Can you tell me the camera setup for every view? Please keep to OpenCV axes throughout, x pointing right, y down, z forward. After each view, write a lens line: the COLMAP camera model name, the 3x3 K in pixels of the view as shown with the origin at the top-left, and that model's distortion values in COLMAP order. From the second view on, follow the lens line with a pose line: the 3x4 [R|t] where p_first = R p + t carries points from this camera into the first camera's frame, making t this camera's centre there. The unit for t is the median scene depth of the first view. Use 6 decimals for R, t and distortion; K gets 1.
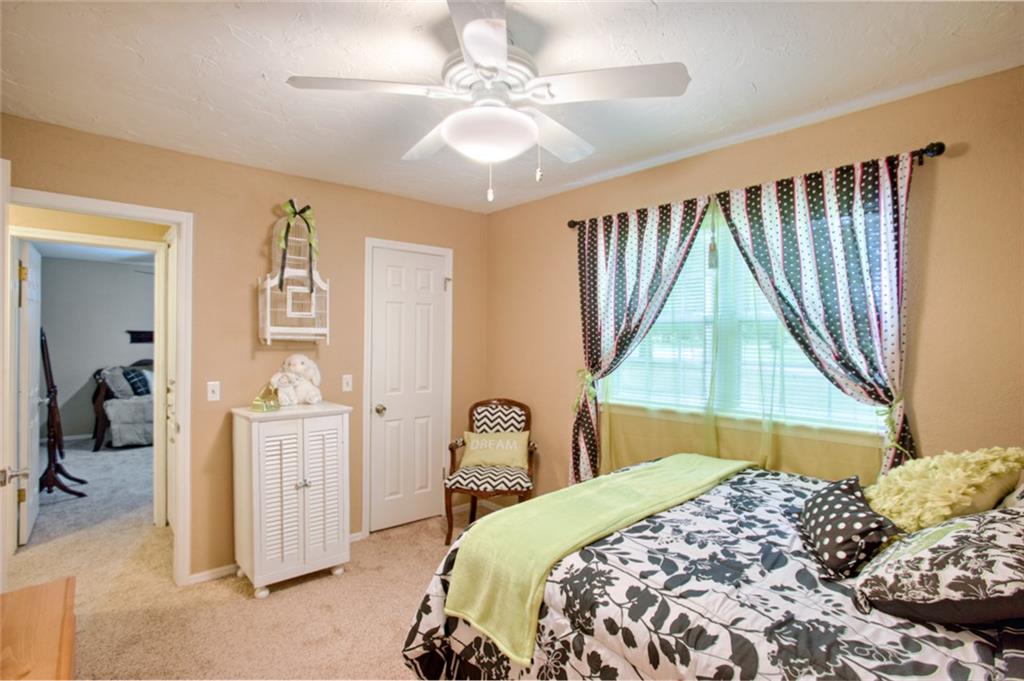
lens RADIAL K [[498.5, 0, 514.4], [0, 498.5, 336.2], [0, 0, 1]] dist [-0.040207, 0.006180]
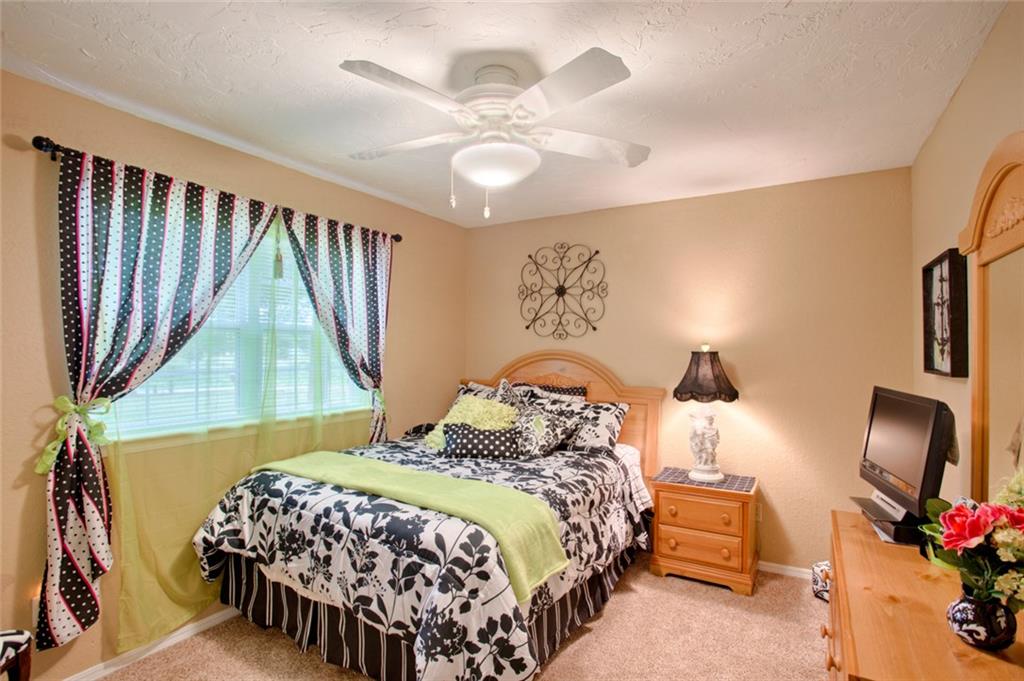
lens RADIAL K [[498.5, 0, 515.9], [0, 498.5, 341.6], [0, 0, 1]] dist [-0.040207, 0.006180]
pose [[-0.282502, -0.002087, 0.959265, -1.926586], [-0.015372, 0.999879, -0.002351, -0.026787], [-0.959144, -0.015410, -0.282500, 2.165153]]
